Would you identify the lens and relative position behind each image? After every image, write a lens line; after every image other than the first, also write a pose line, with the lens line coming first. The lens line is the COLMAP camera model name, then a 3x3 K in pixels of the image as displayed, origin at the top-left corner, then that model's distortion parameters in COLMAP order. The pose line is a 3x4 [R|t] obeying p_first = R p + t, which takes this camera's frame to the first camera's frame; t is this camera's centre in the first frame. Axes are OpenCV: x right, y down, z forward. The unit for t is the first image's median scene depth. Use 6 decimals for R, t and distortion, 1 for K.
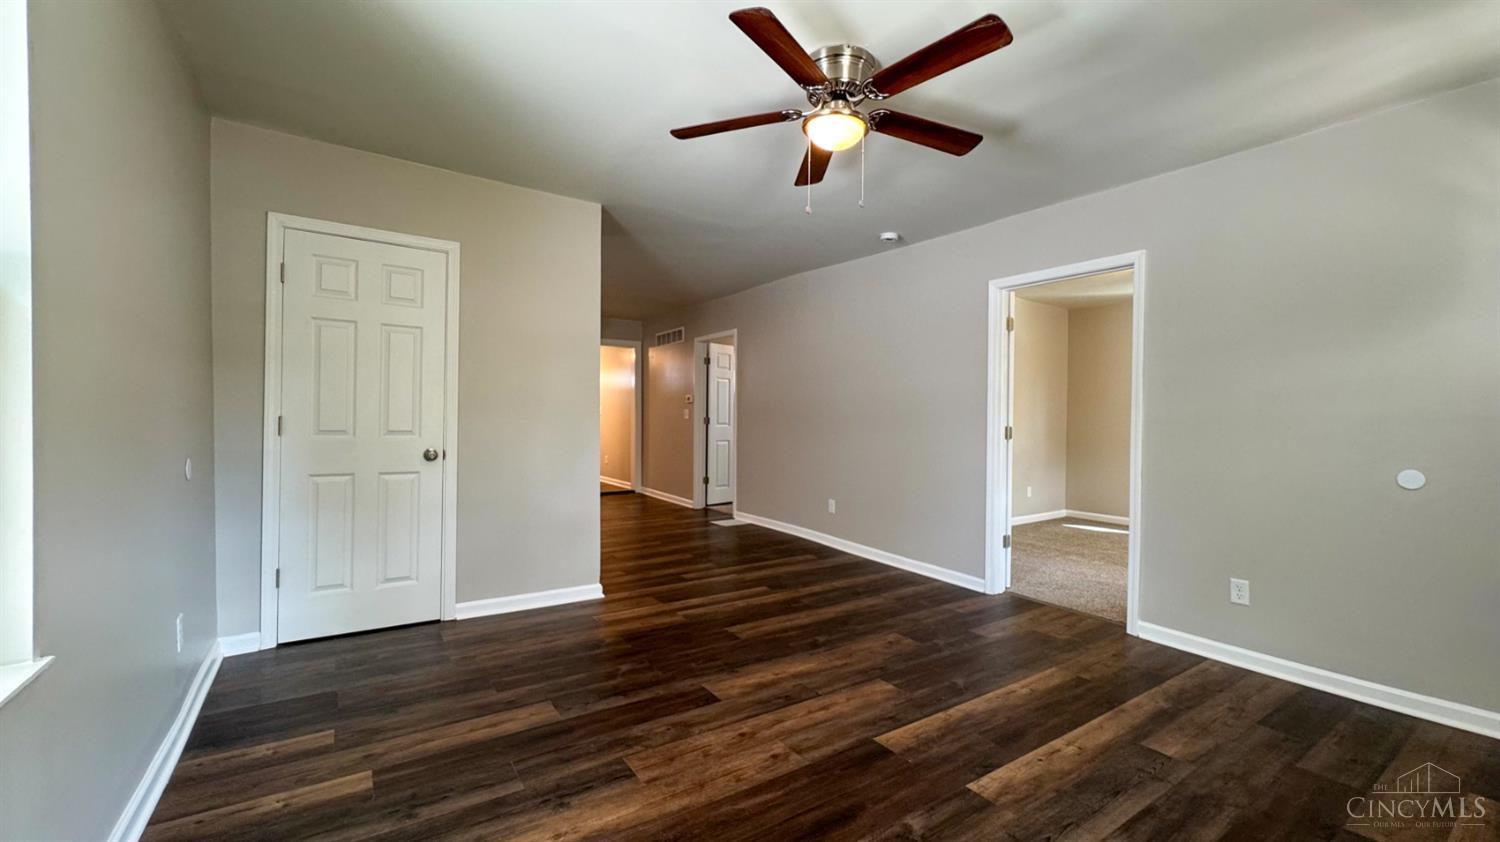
lens RADIAL K [[600.9, 0, 747.3], [0, 600.9, 423.8], [0, 0, 1]] dist [-0.003336, 0.000603]
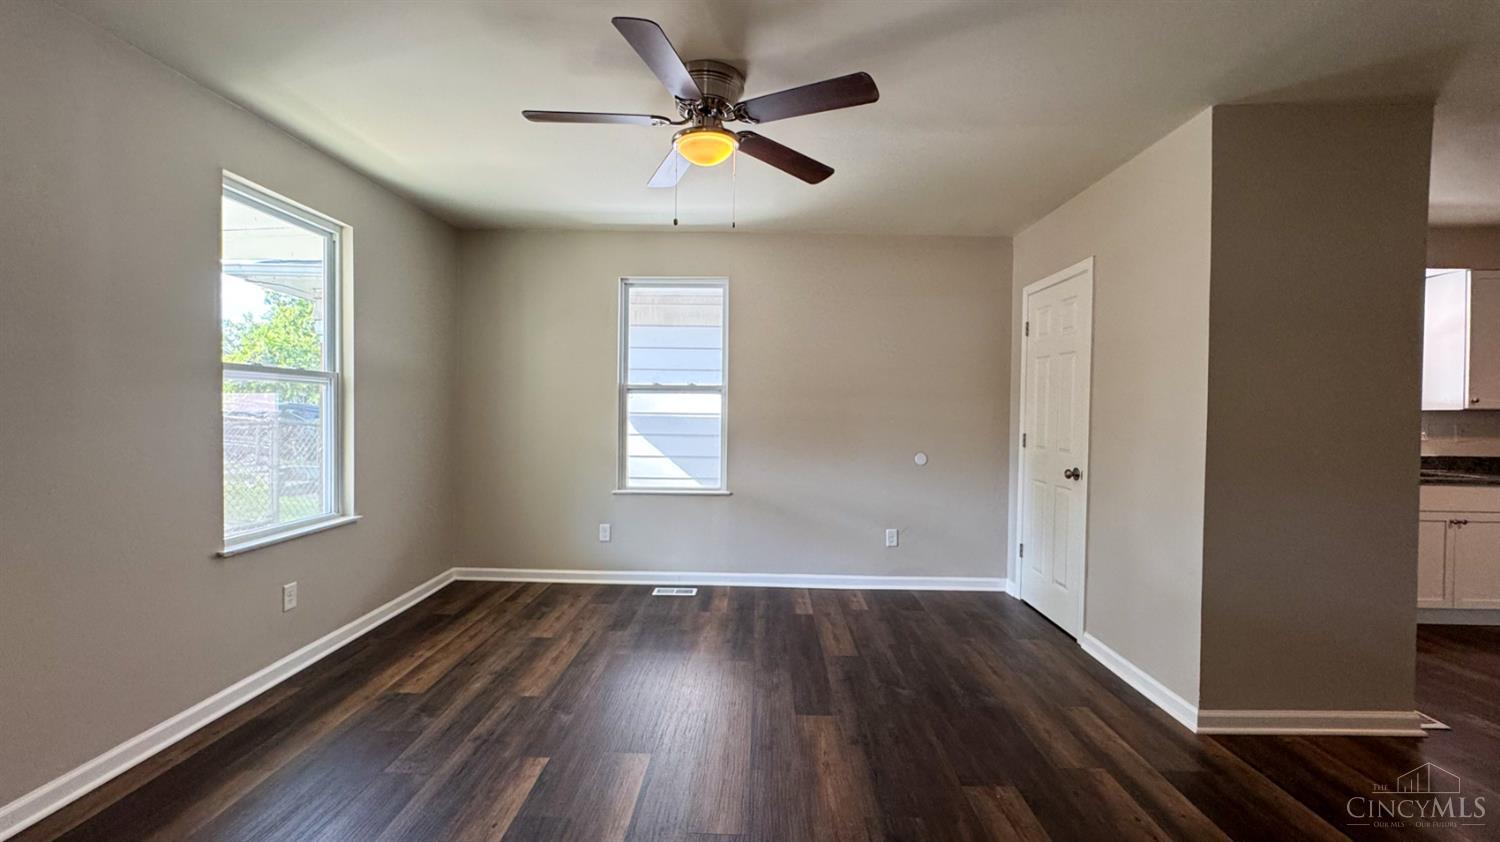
lens RADIAL K [[600.9, 0, 749.6], [0, 600.9, 417.9], [0, 0, 1]] dist [-0.003336, 0.000603]
pose [[-0.575276, -0.012910, -0.817857, 0.830359], [-0.029560, 0.999550, 0.005015, -0.042518], [0.817425, 0.027061, -0.575399, 1.491135]]
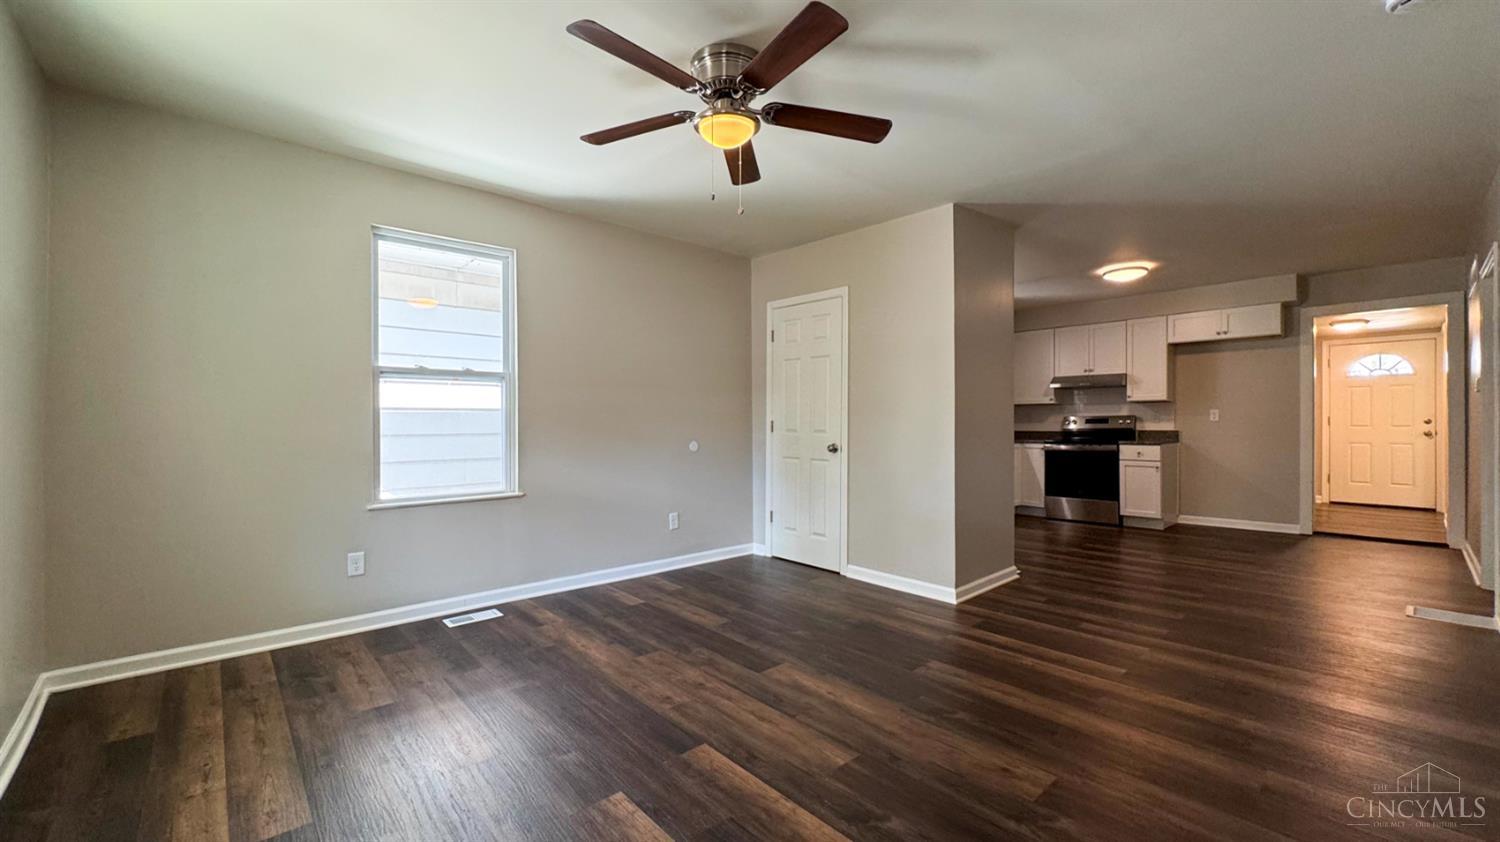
lens RADIAL K [[600.9, 0, 748.7], [0, 600.9, 420.2], [0, 0, 1]] dist [-0.003336, 0.000603]
pose [[0.139199, -0.014659, -0.990156, 1.041195], [-0.007445, 0.999847, -0.015849, 0.015019], [0.990236, 0.009578, 0.139069, 0.816000]]
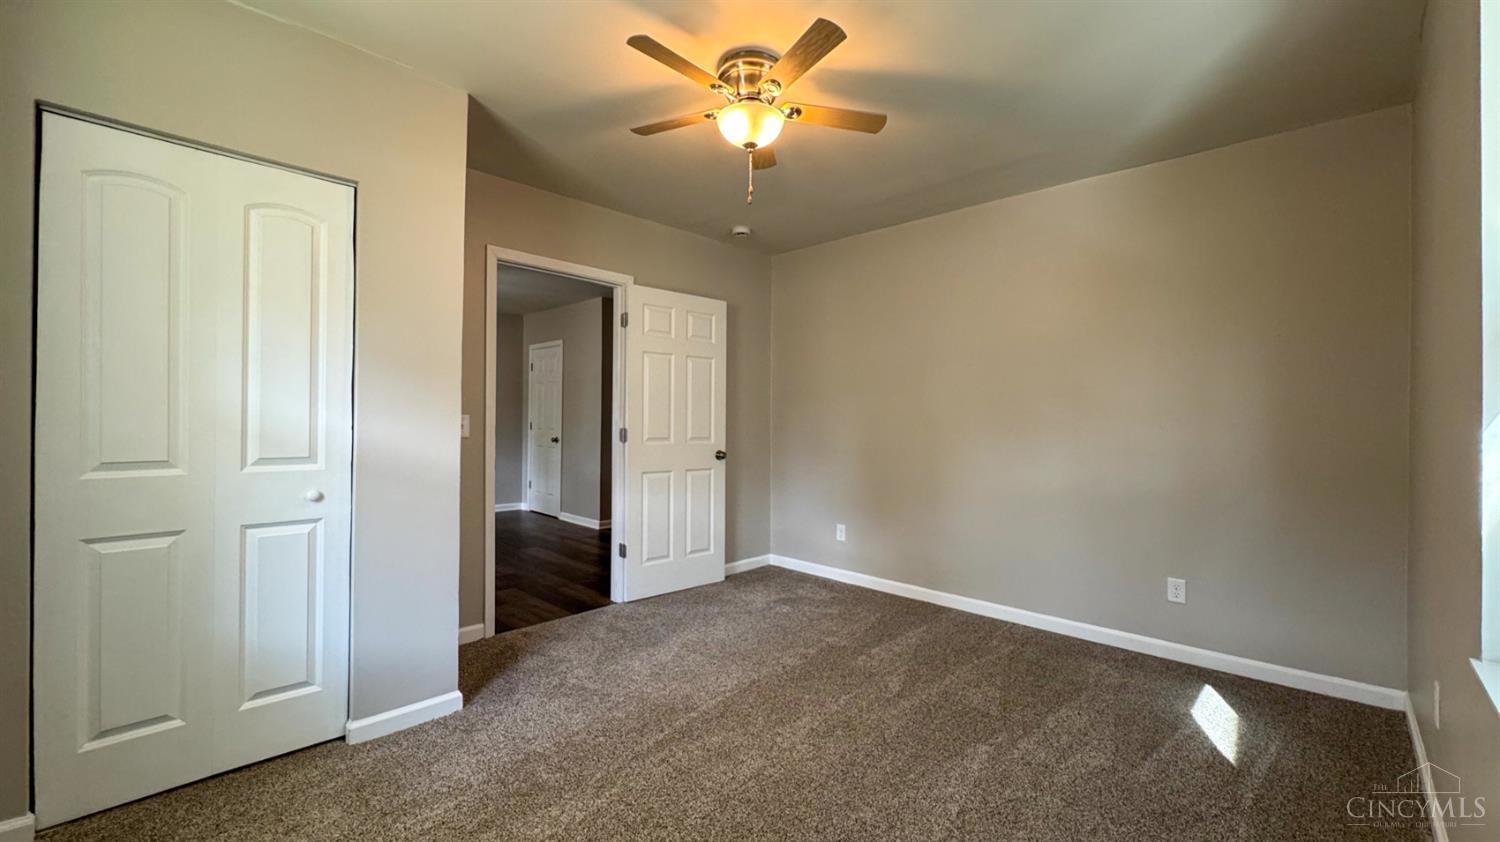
lens RADIAL K [[600.9, 0, 754.8], [0, 600.9, 421.4], [0, 0, 1]] dist [-0.003336, 0.000603]
pose [[0.204630, -0.010088, -0.978787, 2.298925], [-0.015604, 0.999786, -0.013567, 0.003987], [0.978715, 0.018049, 0.204429, 1.656287]]
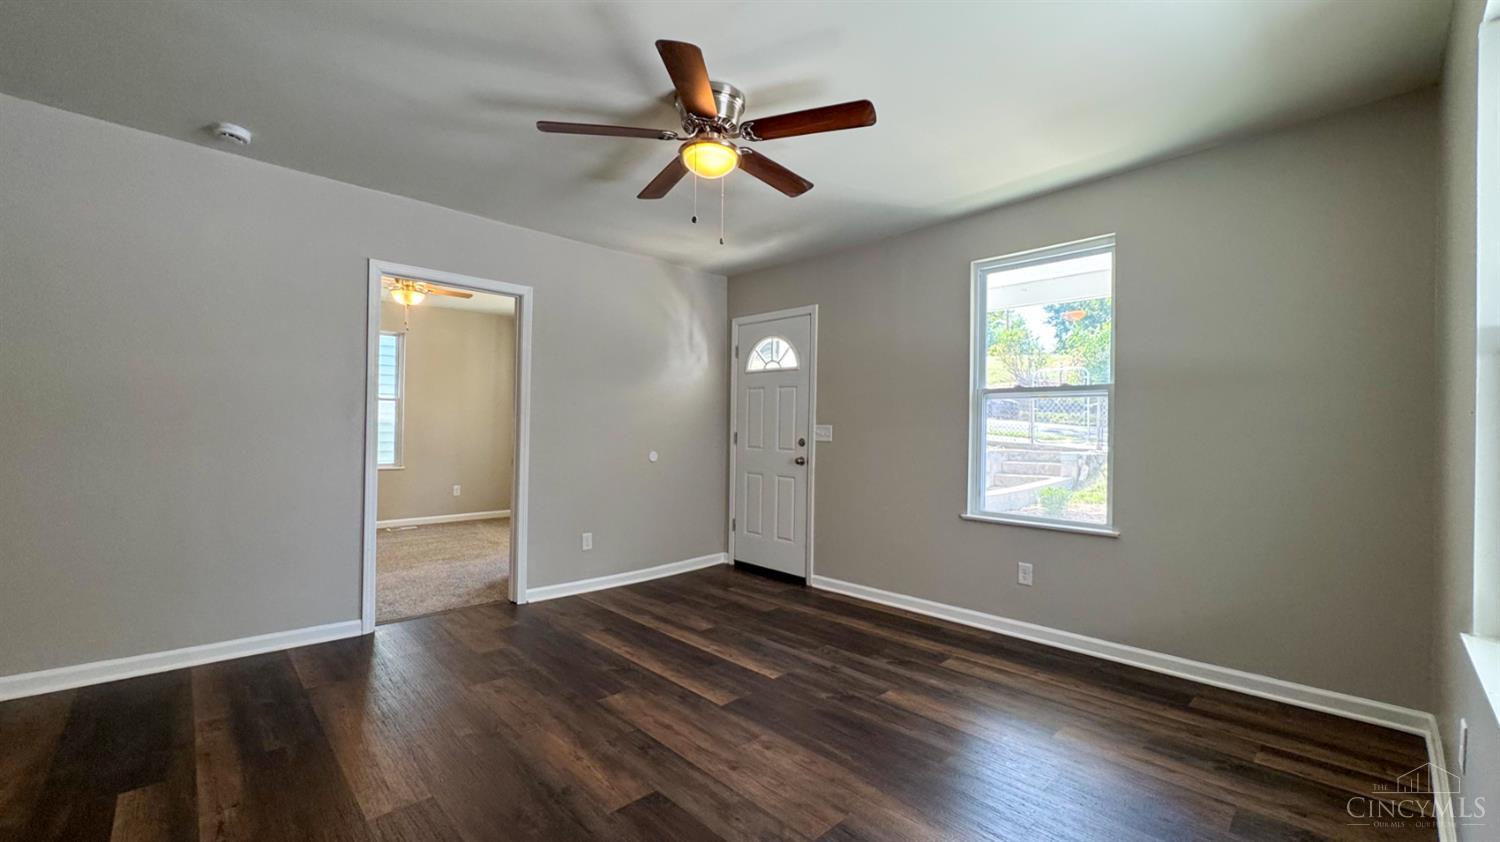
lens RADIAL K [[600.9, 0, 751.4], [0, 600.9, 419.3], [0, 0, 1]] dist [-0.003336, 0.000603]
pose [[-0.170029, -0.000114, 0.985439, -0.832190], [-0.005195, 0.999986, -0.000781, -0.026166], [-0.985425, -0.005252, -0.170027, 1.002965]]
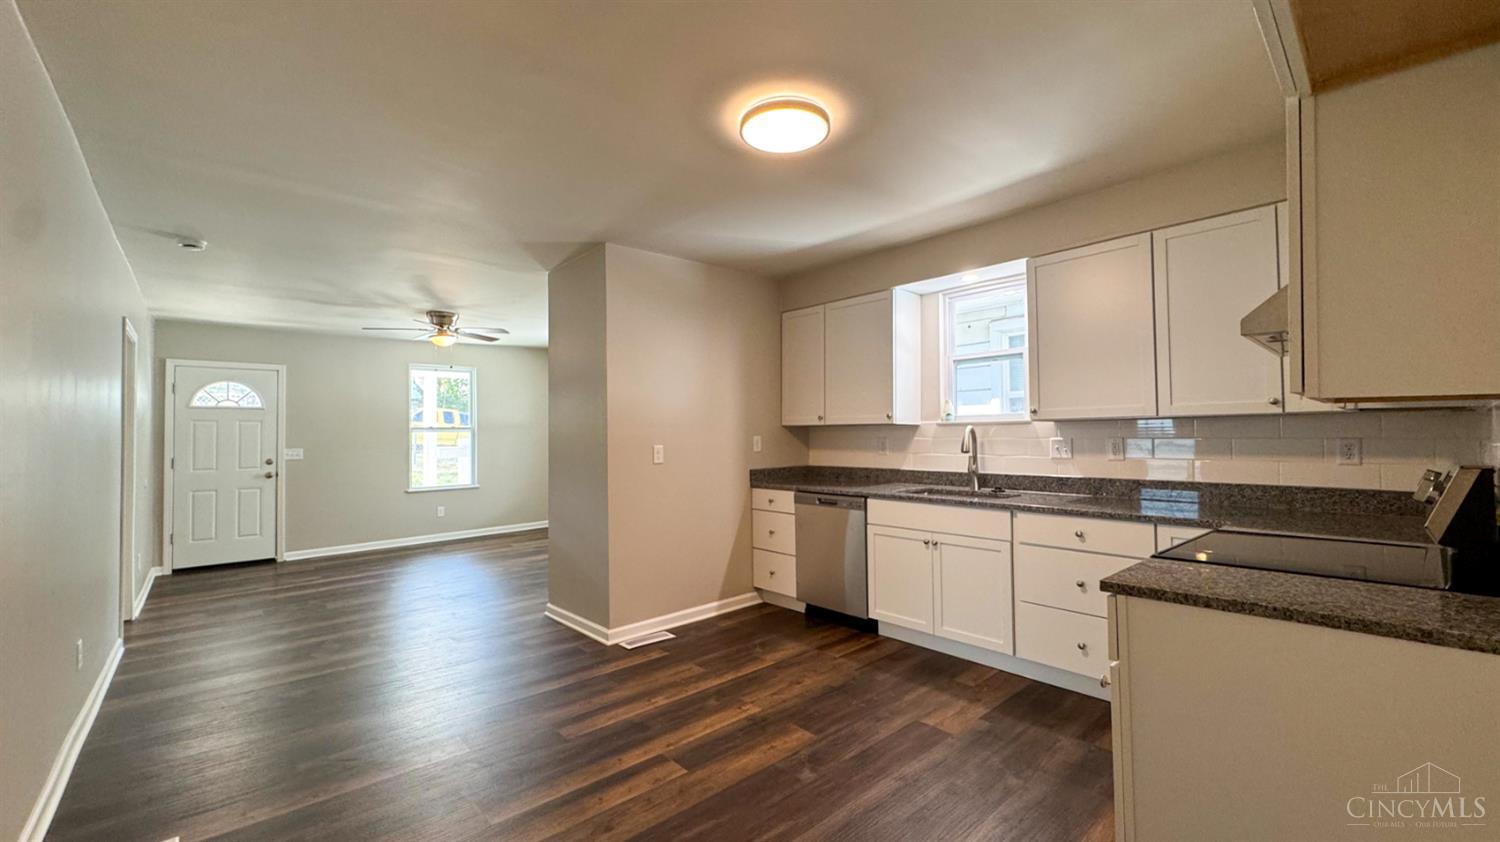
lens RADIAL K [[600.9, 0, 743.8], [0, 600.9, 416.5], [0, 0, 1]] dist [-0.003336, 0.000603]
pose [[-0.993804, 0.002299, -0.111119, -0.767161], [0.004230, 0.999844, -0.017145, -0.097921], [0.111062, -0.017508, -0.993659, 3.313461]]
